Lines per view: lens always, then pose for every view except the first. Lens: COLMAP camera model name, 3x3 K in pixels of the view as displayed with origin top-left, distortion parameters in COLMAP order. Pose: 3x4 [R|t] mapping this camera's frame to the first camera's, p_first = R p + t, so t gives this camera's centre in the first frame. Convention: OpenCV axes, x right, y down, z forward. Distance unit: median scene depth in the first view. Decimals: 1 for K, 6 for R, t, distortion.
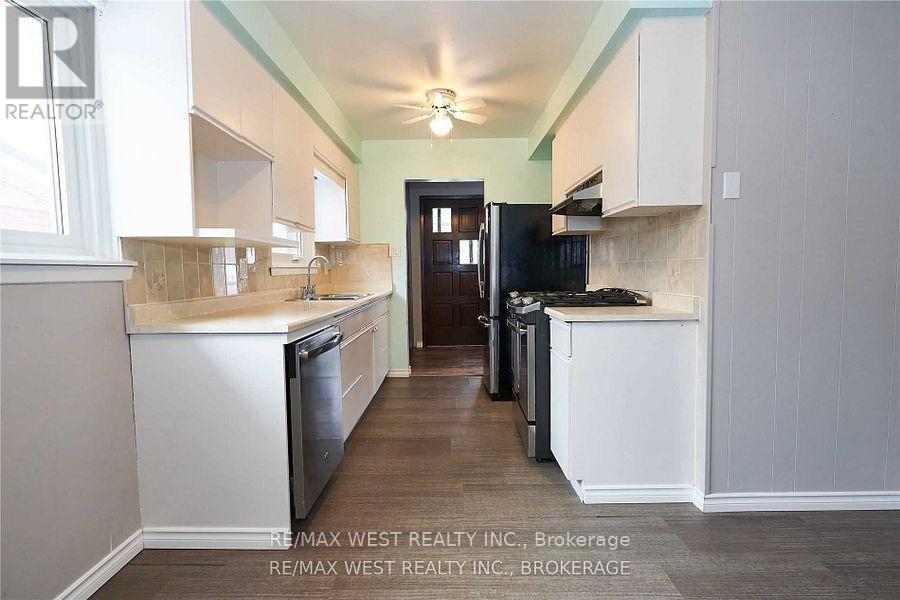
lens RADIAL K [[422.2, 0, 453.8], [0, 422.2, 297.0], [0, 0, 1]] dist [0.002983, -0.000191]
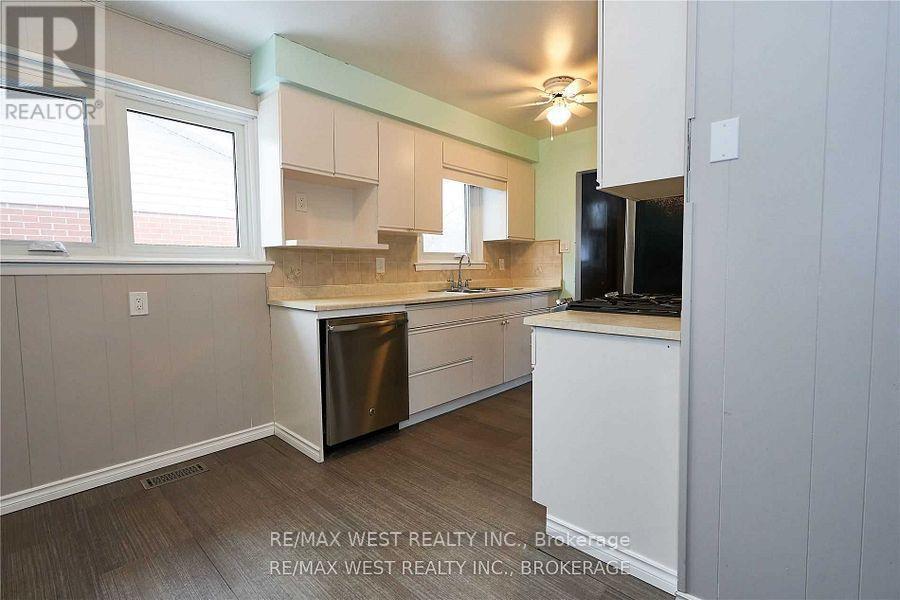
lens RADIAL K [[419.1, 0, 455.9], [0, 419.1, 297.3], [0, 0, 1]] dist [0.001265, 0.000043]
pose [[0.731336, 0.053003, -0.679955, 0.634343], [-0.043828, 0.998567, 0.030699, -0.018034], [0.680608, 0.007350, 0.732611, 0.198466]]
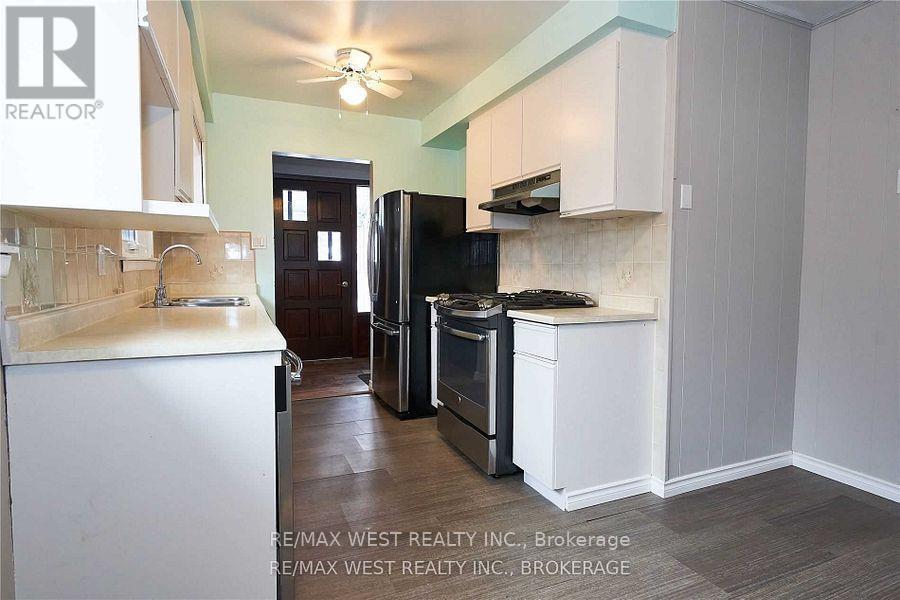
lens RADIAL K [[485.8, 0, 454.1], [0, 485.8, 298.0], [0, 0, 1]] dist [-0.000231, -0.000314]
pose [[0.913167, -0.007676, 0.407512, -0.325122], [0.009186, 0.999956, -0.001748, -0.001836], [-0.407481, 0.005340, 0.913198, 0.071852]]
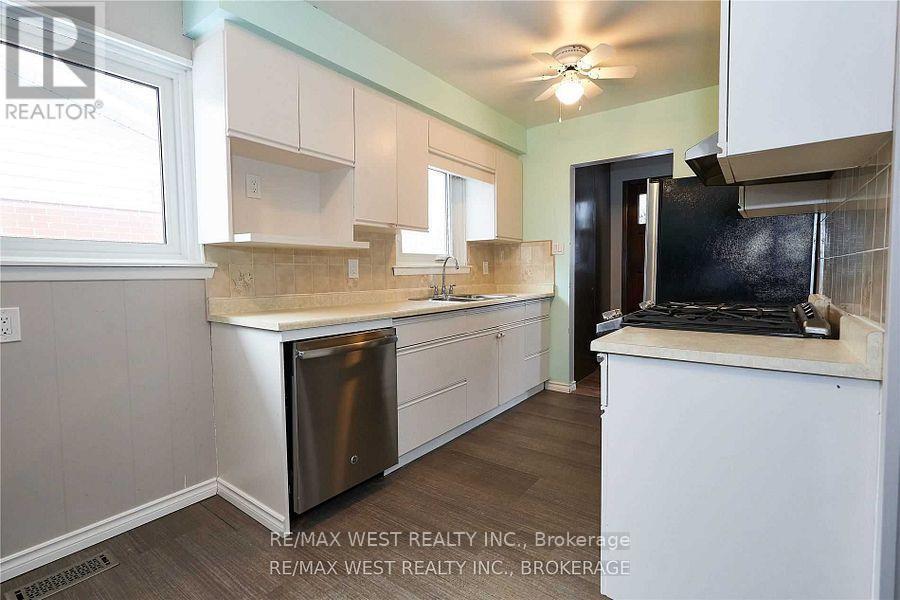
lens RADIAL K [[422.2, 0, 453.8], [0, 422.2, 297.0], [0, 0, 1]] dist [0.002983, -0.000191]
pose [[0.804435, 0.039636, -0.592717, 0.390489], [-0.038309, 0.999156, 0.014822, -0.021466], [0.592805, 0.010783, 0.805274, 0.291749]]
